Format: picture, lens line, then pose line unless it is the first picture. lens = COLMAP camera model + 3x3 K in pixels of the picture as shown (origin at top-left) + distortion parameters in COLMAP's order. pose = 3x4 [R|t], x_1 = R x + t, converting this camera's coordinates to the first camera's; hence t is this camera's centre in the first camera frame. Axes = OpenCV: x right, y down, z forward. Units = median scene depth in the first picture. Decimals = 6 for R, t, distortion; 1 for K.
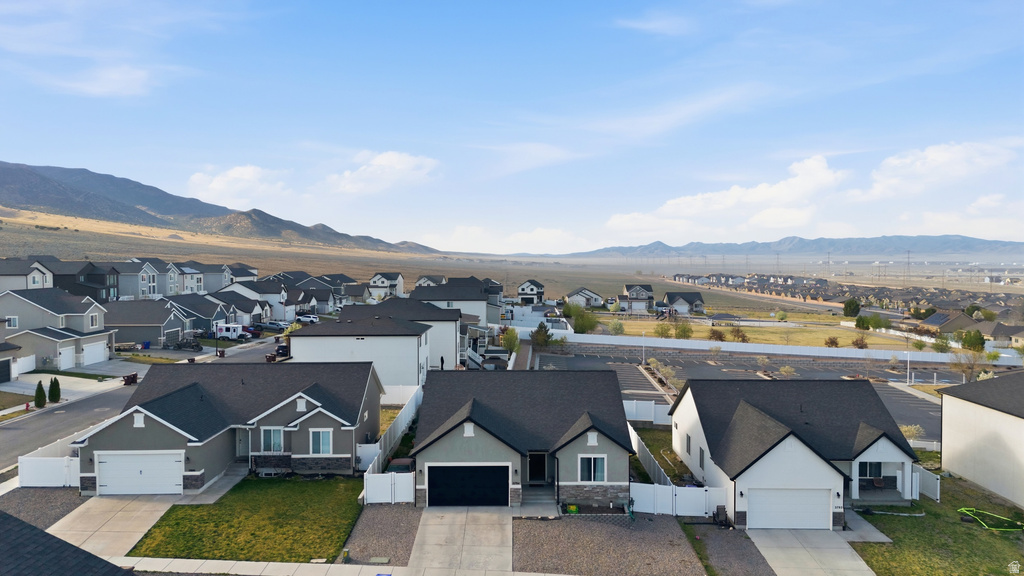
lens RADIAL K [[747.8, 0, 512.9], [0, 747.8, 287.5], [0, 0, 1]] dist [0.087182, -0.079240]
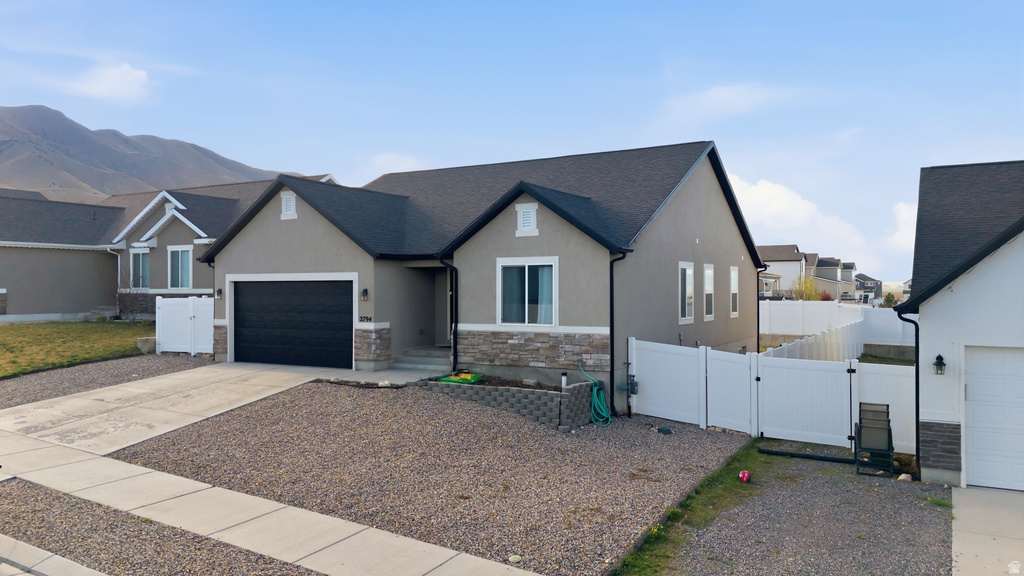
lens RADIAL K [[747.8, 0, 513.0], [0, 747.8, 286.8], [0, 0, 1]] dist [0.087182, -0.079240]
pose [[0.868119, -0.000341, -0.496355, 0.281606], [-0.021034, 0.999076, -0.037474, 0.237211], [0.495910, 0.042972, 0.867310, 0.604325]]
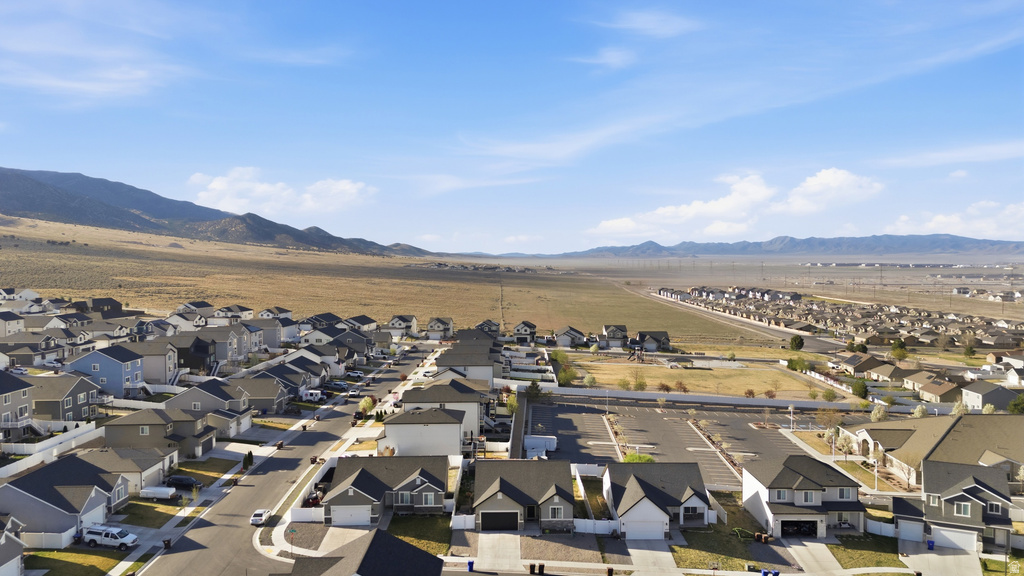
lens RADIAL K [[747.8, 0, 513.0], [0, 747.8, 281.5], [0, 0, 1]] dist [0.087182, -0.079240]
pose [[0.999946, -0.002869, 0.010027, -0.037185], [0.002949, 0.999964, -0.007988, -0.385612], [-0.010003, 0.008018, 0.999918, -1.111872]]
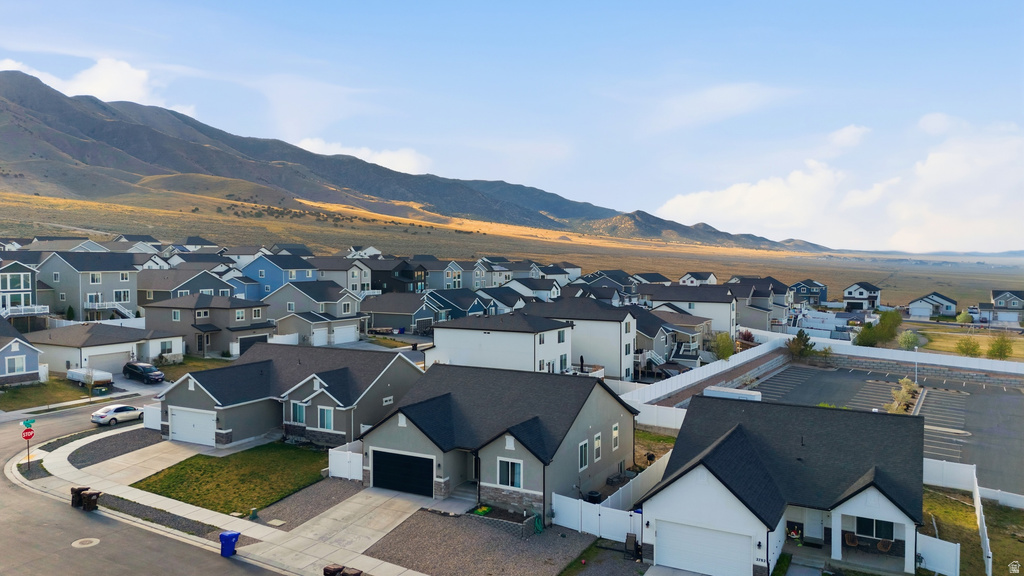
lens RADIAL K [[747.8, 0, 513.1], [0, 747.8, 287.8], [0, 0, 1]] dist [0.087182, -0.079240]
pose [[0.878573, 0.022424, -0.477081, 0.535092], [-0.021652, 0.999740, 0.007117, -0.007126], [0.477116, 0.004078, 0.878831, 0.132214]]
